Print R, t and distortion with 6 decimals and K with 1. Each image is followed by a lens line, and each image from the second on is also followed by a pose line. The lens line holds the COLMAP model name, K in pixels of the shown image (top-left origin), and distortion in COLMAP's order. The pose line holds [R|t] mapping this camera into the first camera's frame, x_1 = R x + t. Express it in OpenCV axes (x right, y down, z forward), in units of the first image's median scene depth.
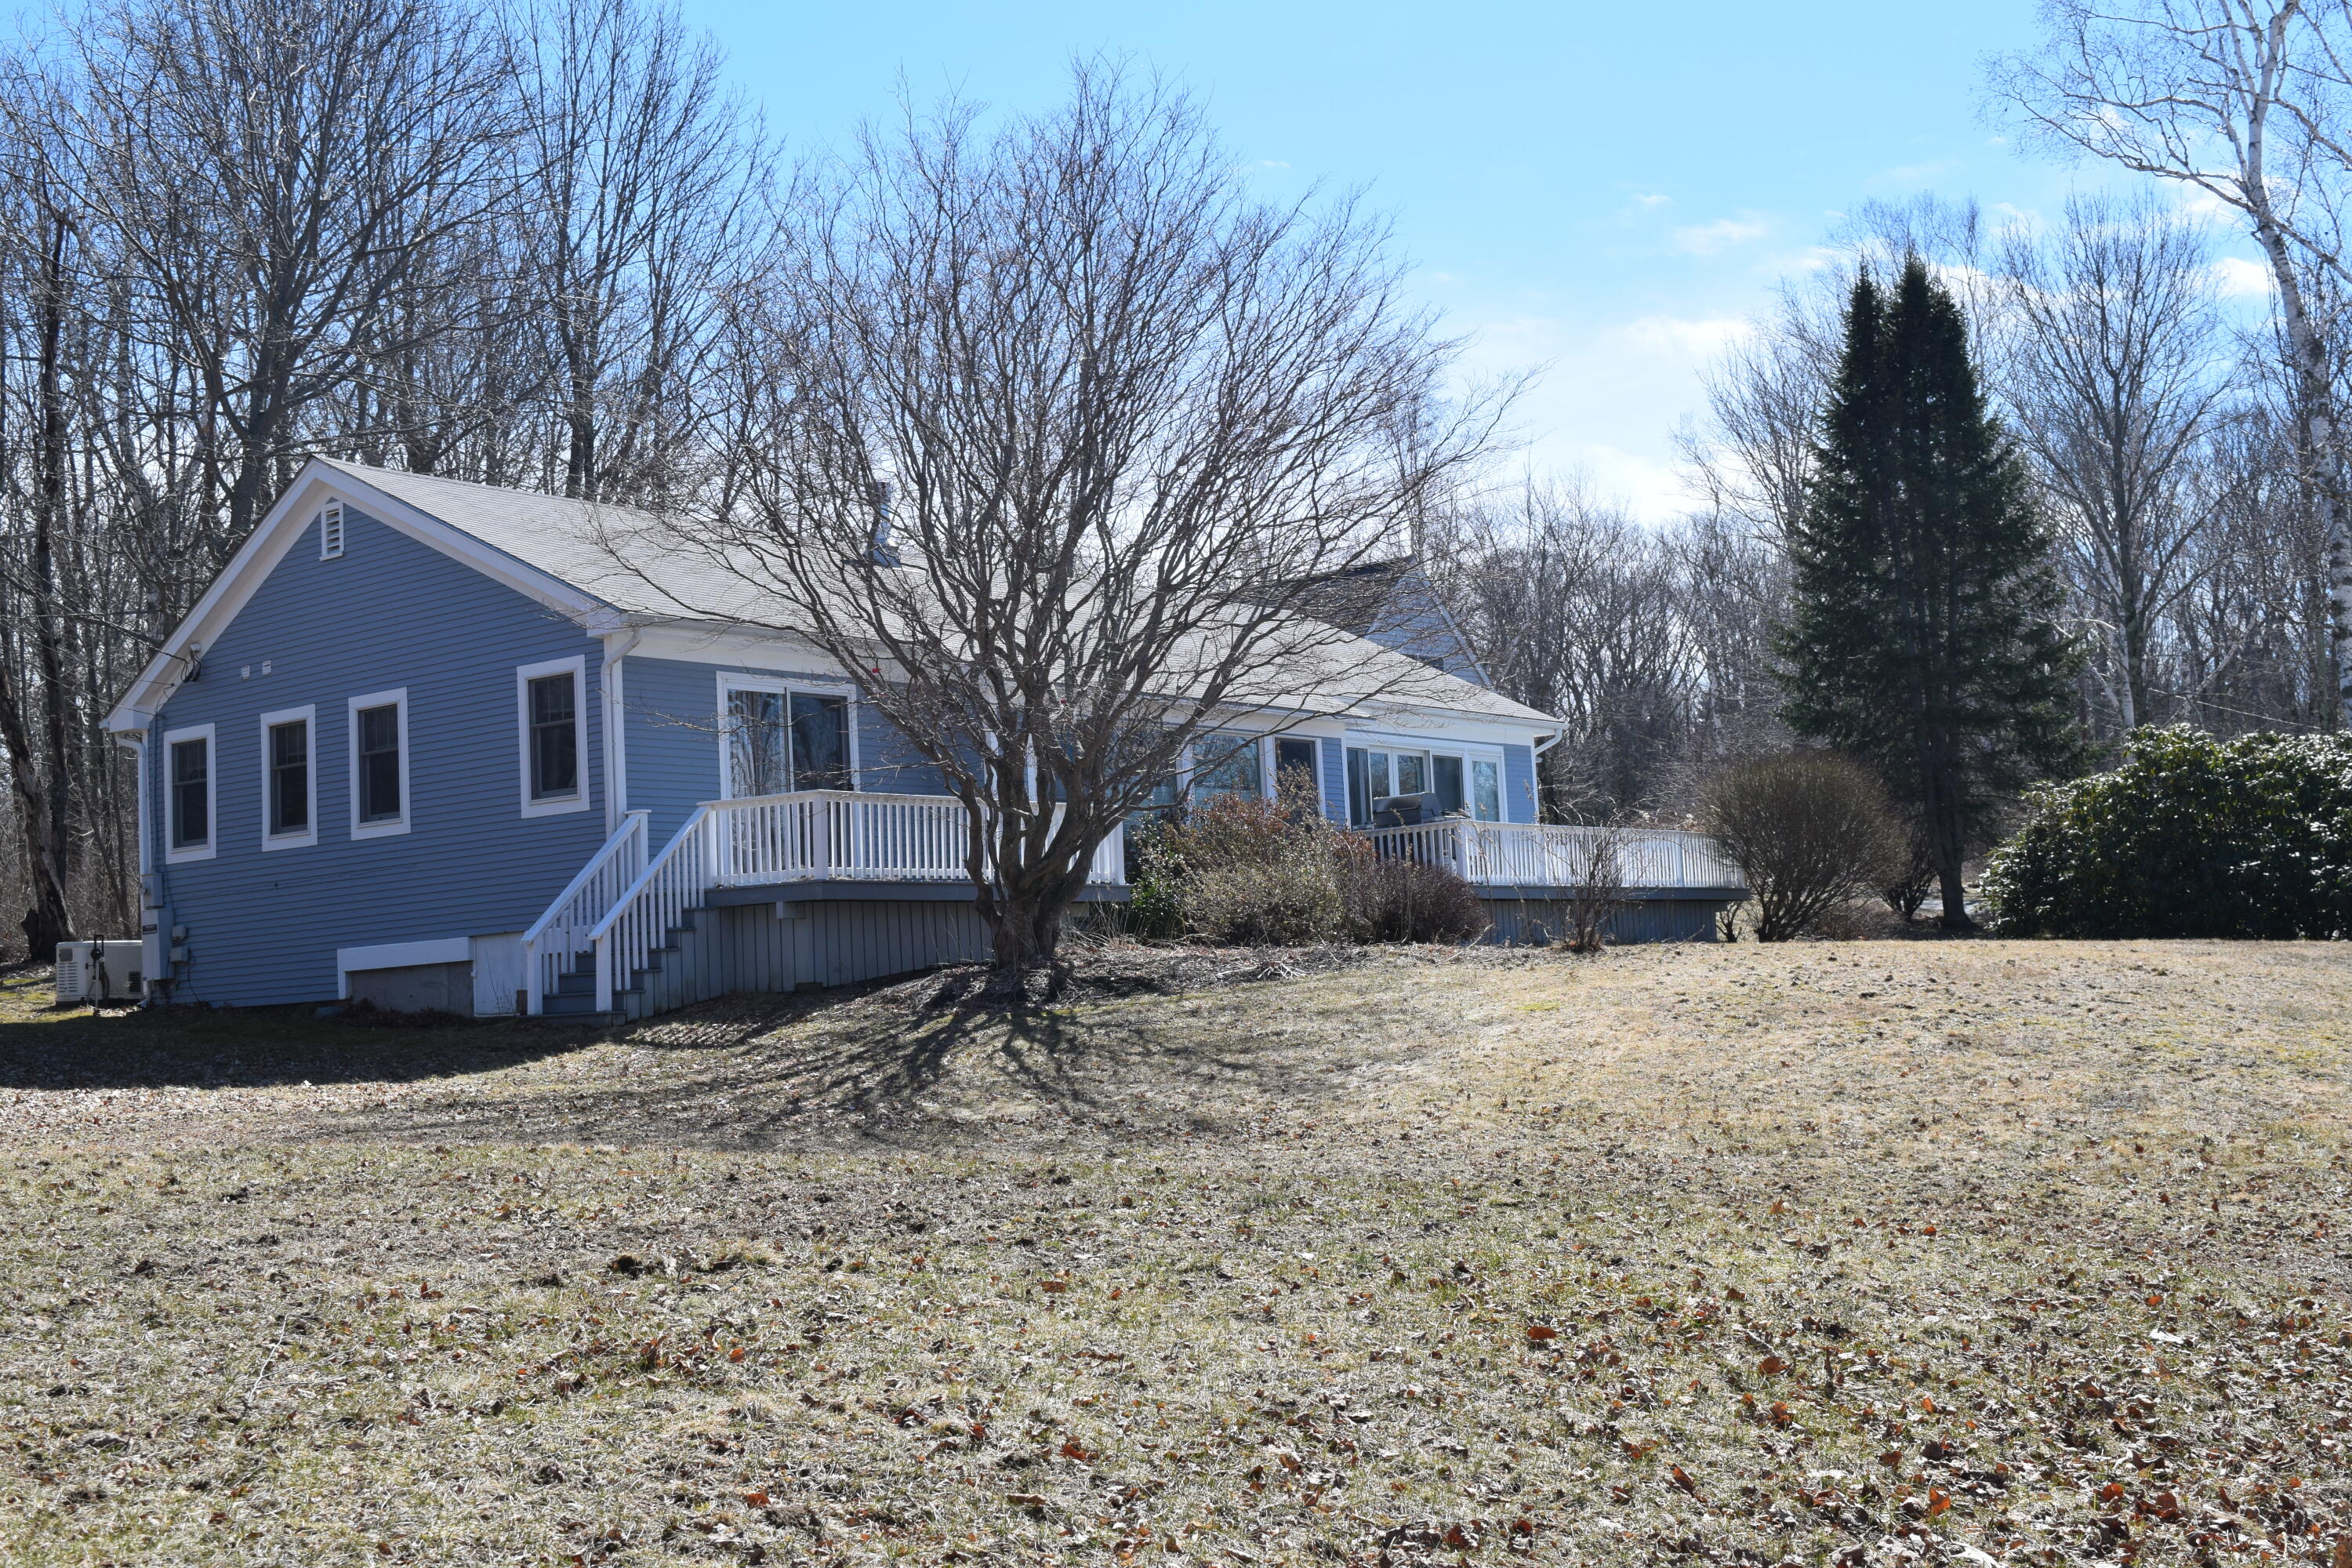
lens RADIAL K [[2710.2, 0, 1176.0], [0, 2710.2, 784.0], [0, 0, 1]] dist [0.006828, 0.006485]
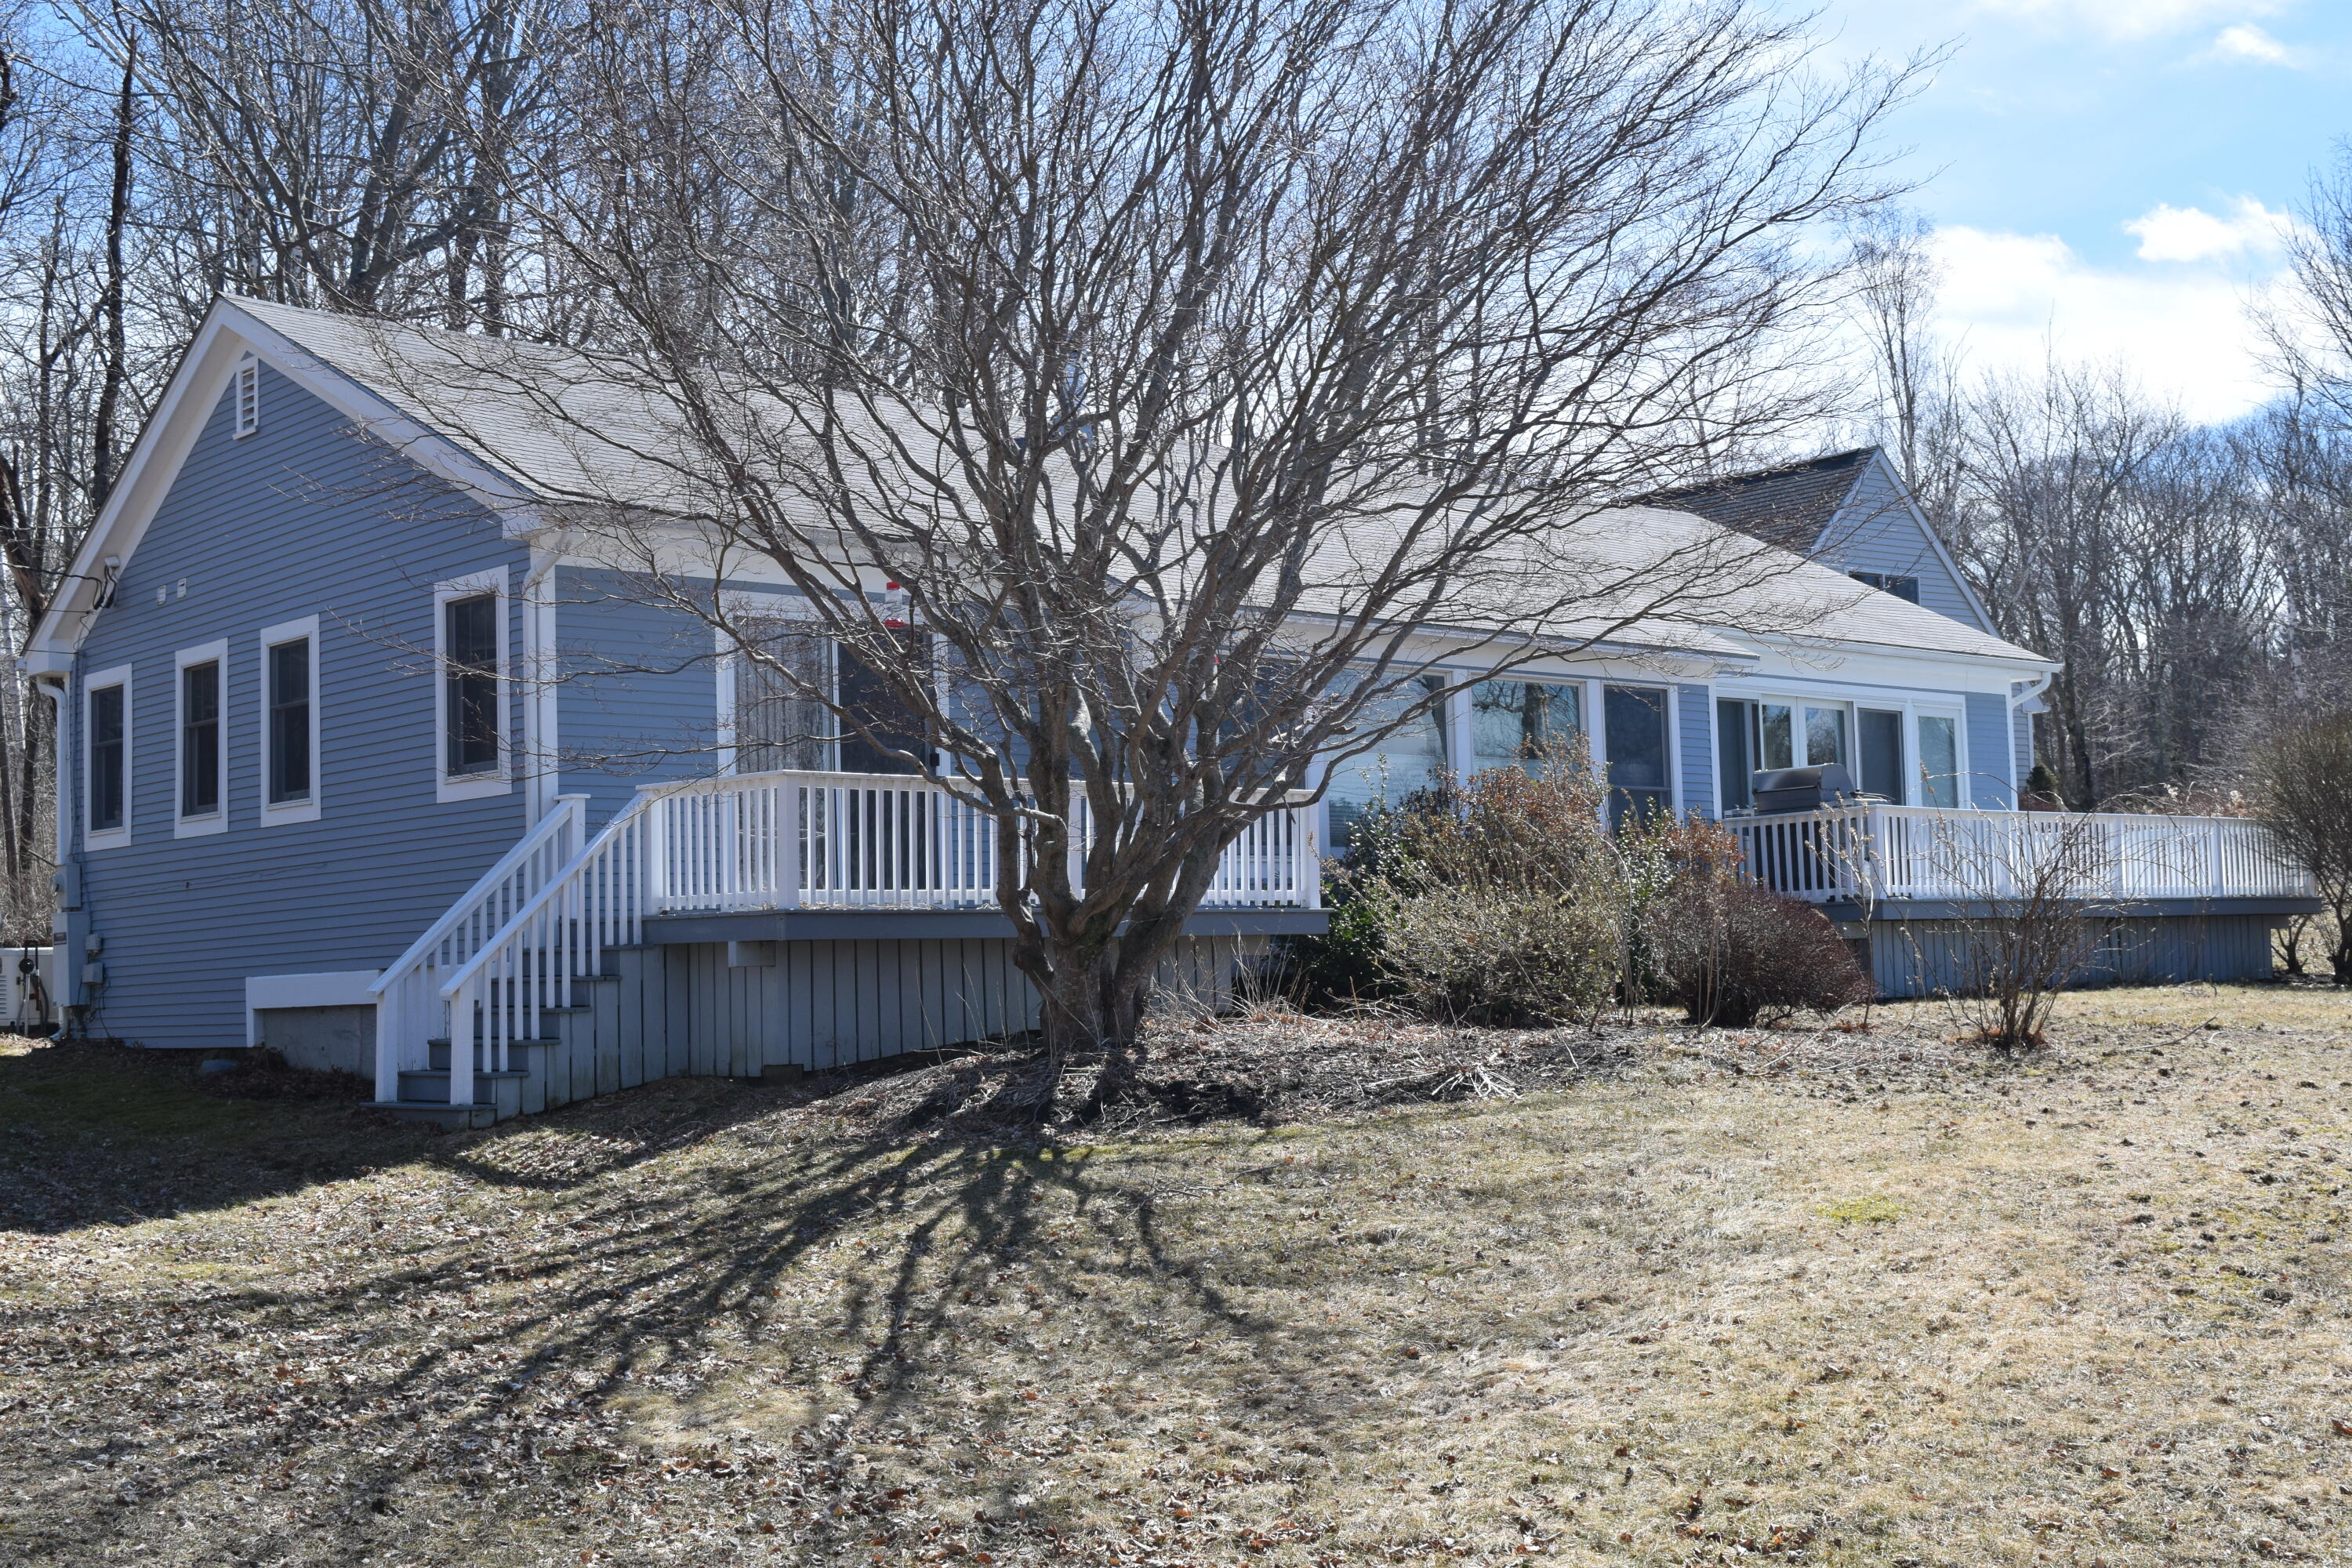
lens RADIAL K [[2844.2, 0, 1176.0], [0, 2844.2, 784.0], [0, 0, 1]] dist [-0.009789, -0.063368]
pose [[0.983355, 0.008371, -0.181503, 0.071437], [-0.004415, 0.999744, 0.022192, -0.008494], [0.181642, -0.021022, 0.983140, 0.303645]]
